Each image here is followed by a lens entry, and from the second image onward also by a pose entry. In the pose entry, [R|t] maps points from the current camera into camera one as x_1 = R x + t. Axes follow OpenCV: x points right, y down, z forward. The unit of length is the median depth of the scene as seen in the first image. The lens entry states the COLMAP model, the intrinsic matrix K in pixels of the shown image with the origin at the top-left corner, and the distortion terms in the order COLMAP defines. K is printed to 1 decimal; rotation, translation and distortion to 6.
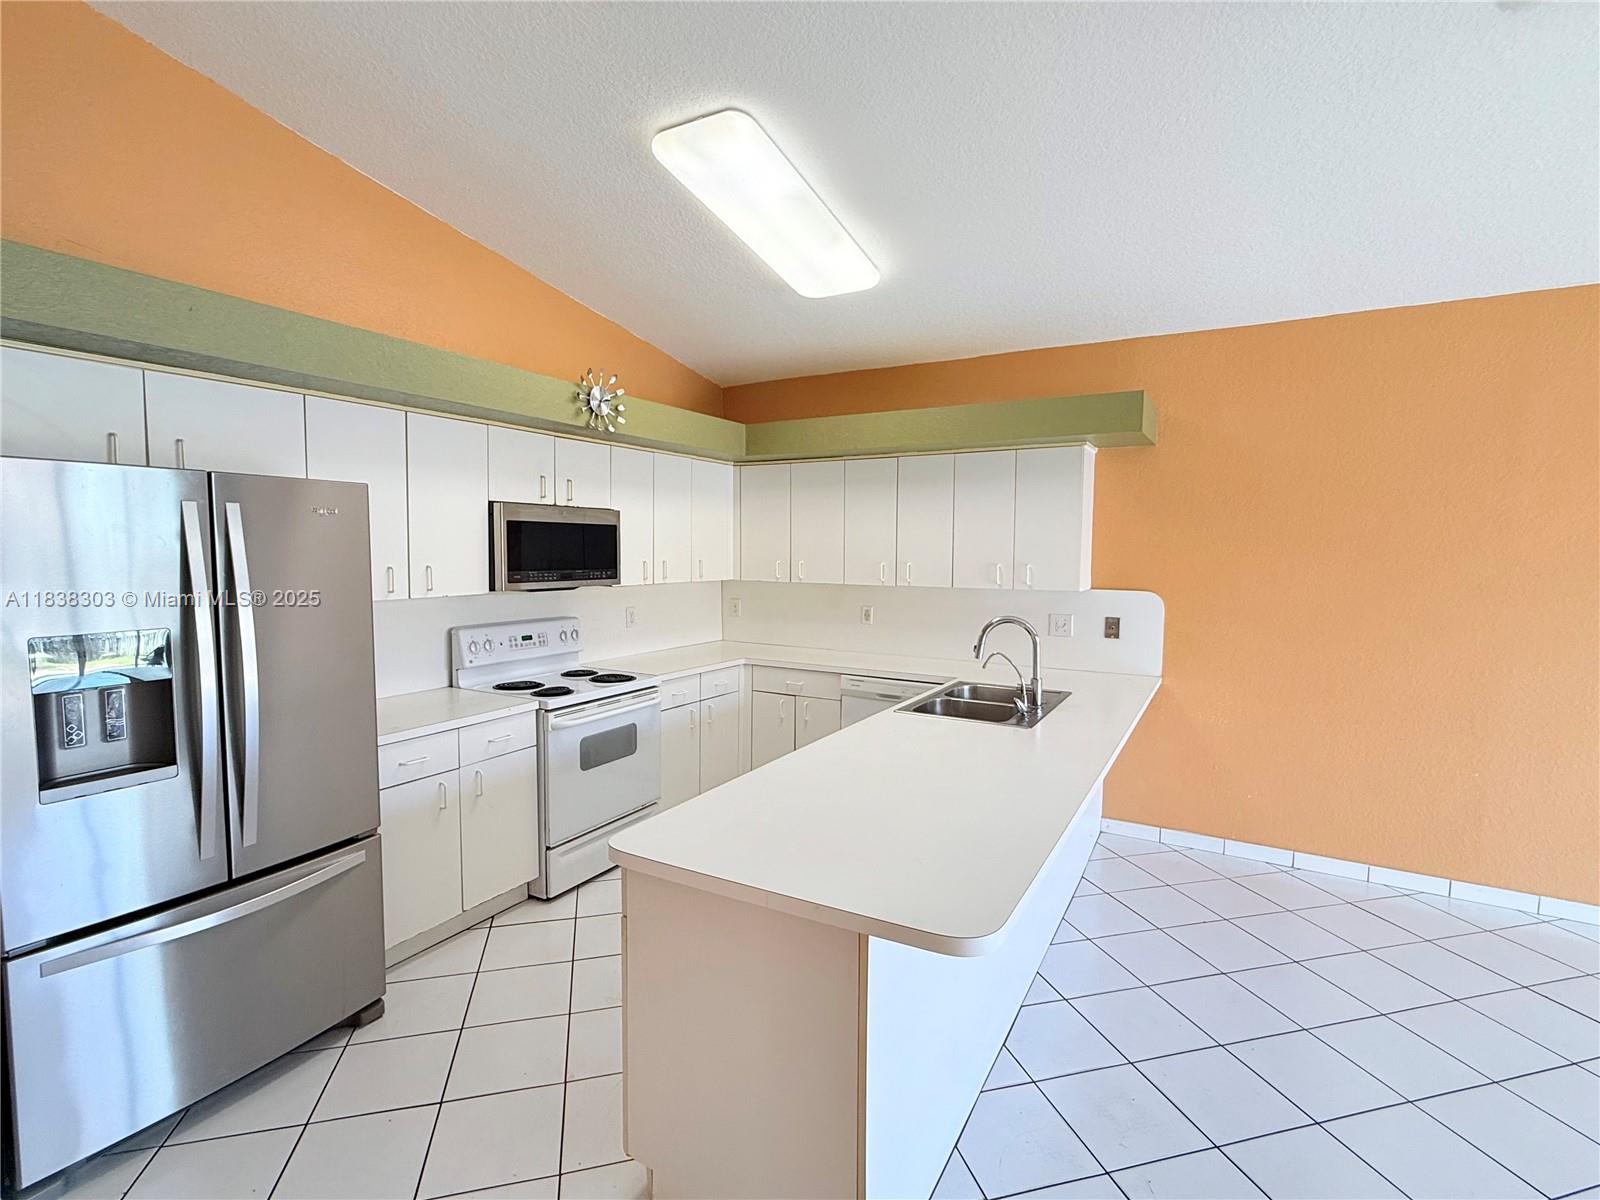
lens RADIAL K [[759.3, 0, 799.1], [0, 759.3, 587.5], [0, 0, 1]] dist [-0.000590, 0.000558]
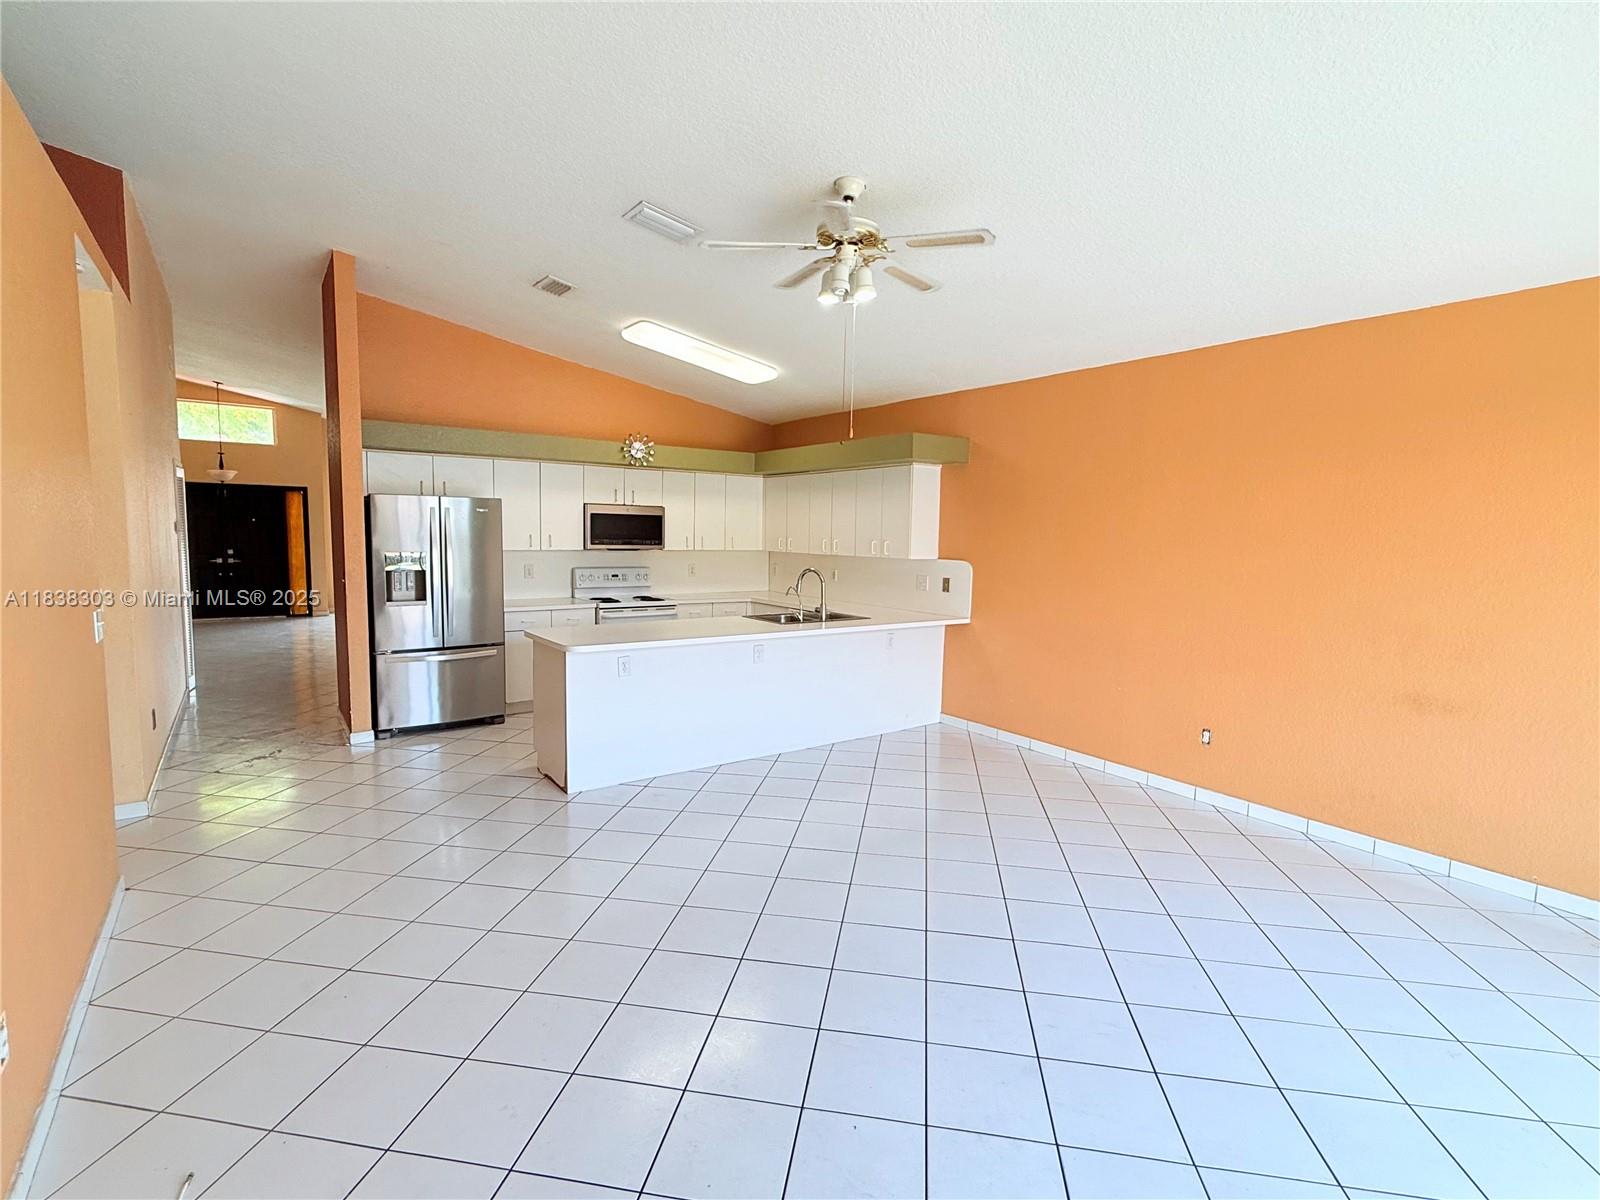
lens RADIAL K [[759.3, 0, 799.5], [0, 759.3, 597.7], [0, 0, 1]] dist [-0.000590, 0.000558]
pose [[0.913923, 0.047832, -0.403060, 0.822510], [-0.033254, 0.998517, 0.043092, 0.024969], [0.404524, -0.025980, 0.914158, -0.534617]]
